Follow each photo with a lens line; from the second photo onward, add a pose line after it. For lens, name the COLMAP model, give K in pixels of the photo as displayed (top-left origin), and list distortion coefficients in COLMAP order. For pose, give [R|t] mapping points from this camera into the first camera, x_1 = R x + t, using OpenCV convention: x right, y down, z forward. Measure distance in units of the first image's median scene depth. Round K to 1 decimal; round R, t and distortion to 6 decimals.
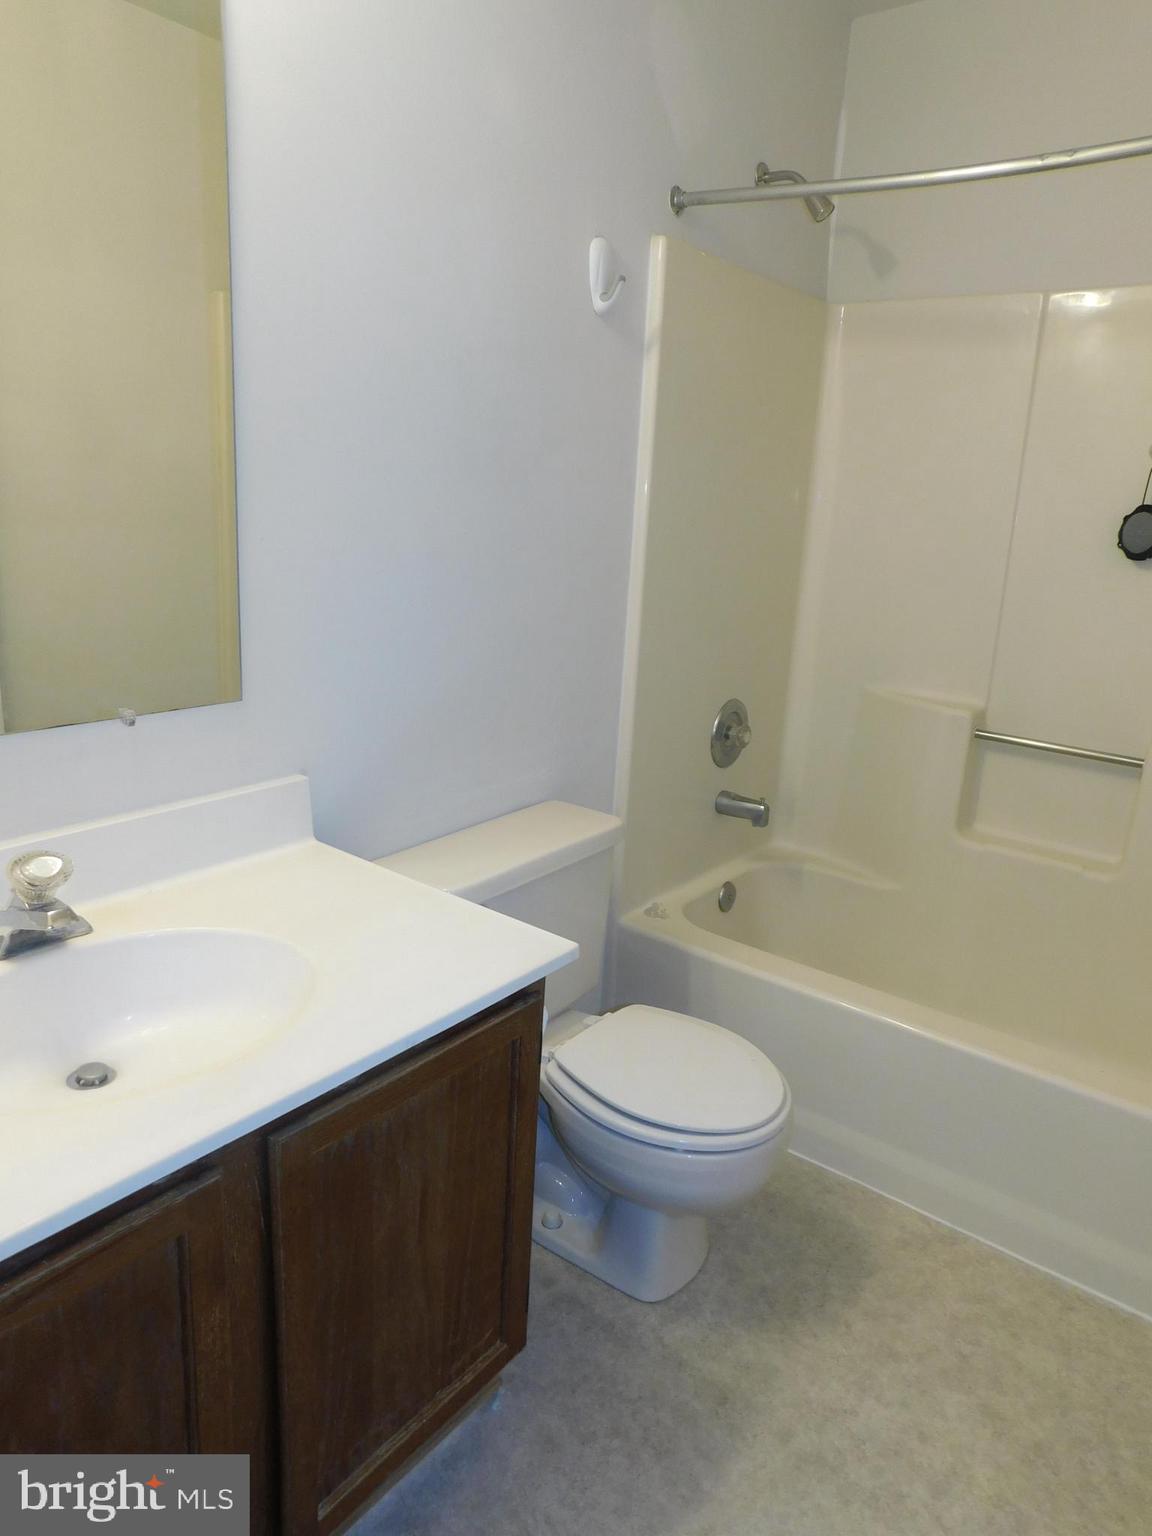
lens RADIAL K [[1042.8, 0, 576.0], [0, 1042.8, 768.0], [0, 0, 1]] dist [-0.048456, 0.057914]
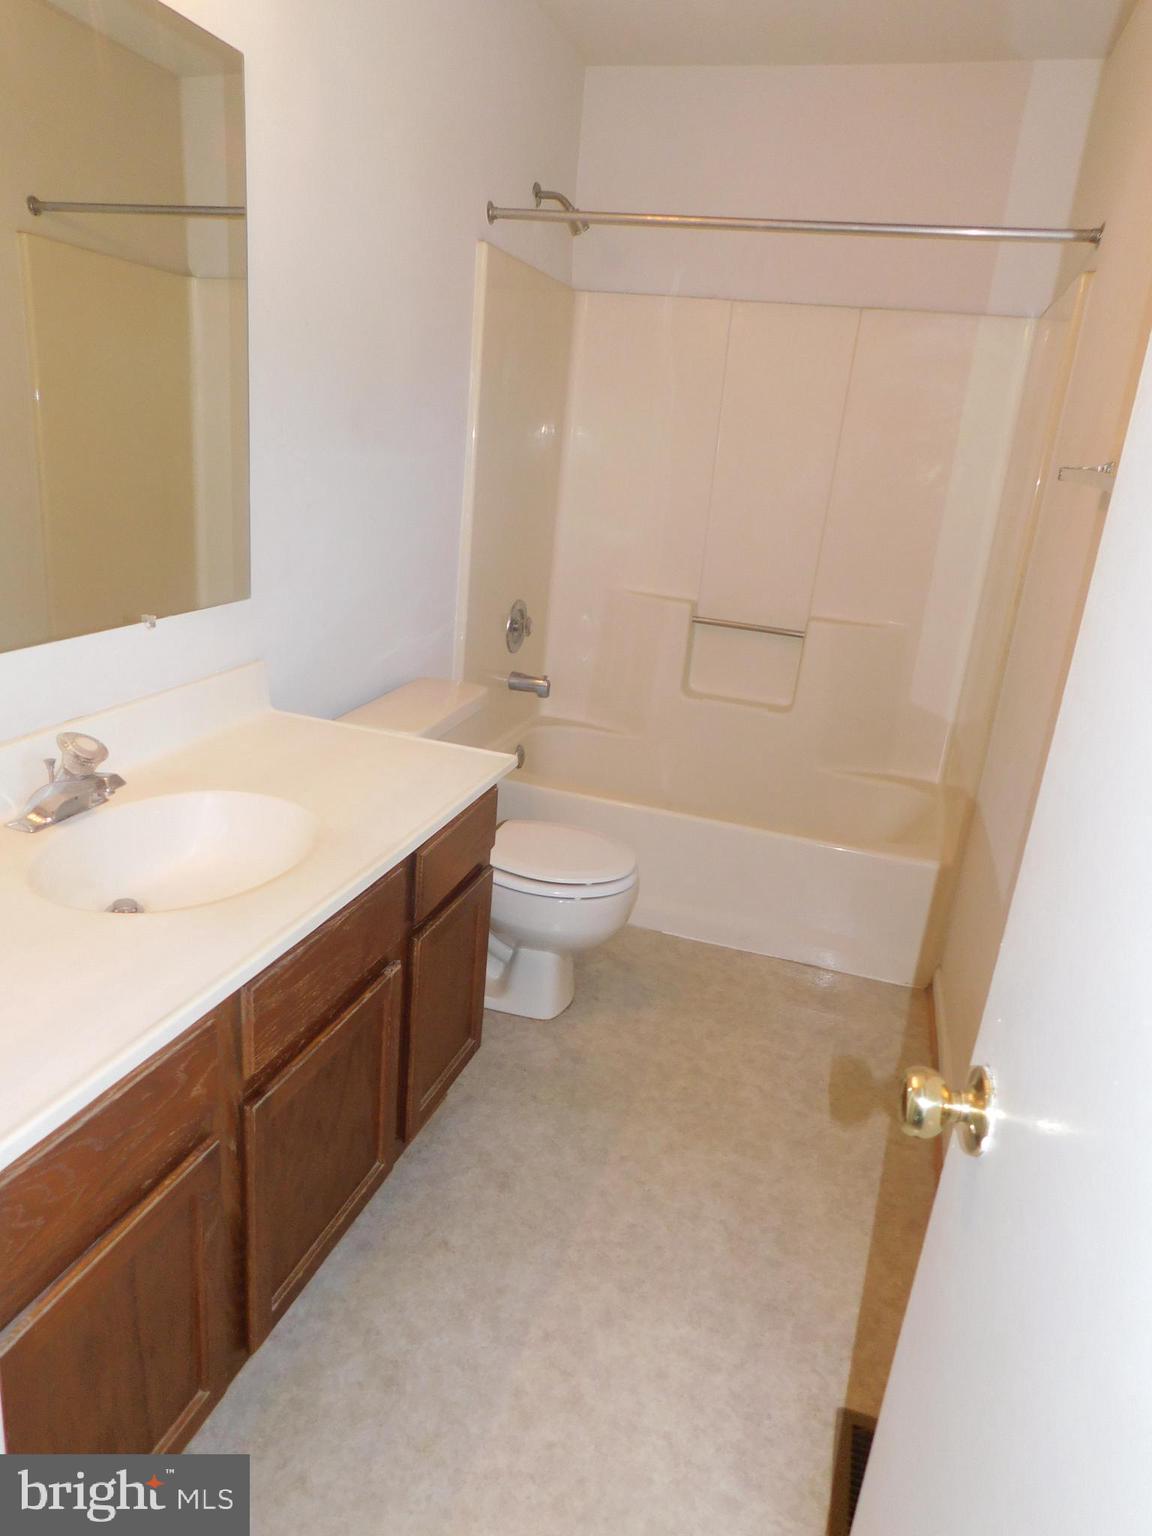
lens RADIAL K [[1042.8, 0, 576.0], [0, 1042.8, 768.0], [0, 0, 1]] dist [-0.048456, 0.057914]
pose [[0.930864, -0.097193, 0.352200, -0.261545], [0.072428, 0.993926, 0.082856, 0.040043], [-0.358114, -0.051619, 0.932250, -0.236011]]
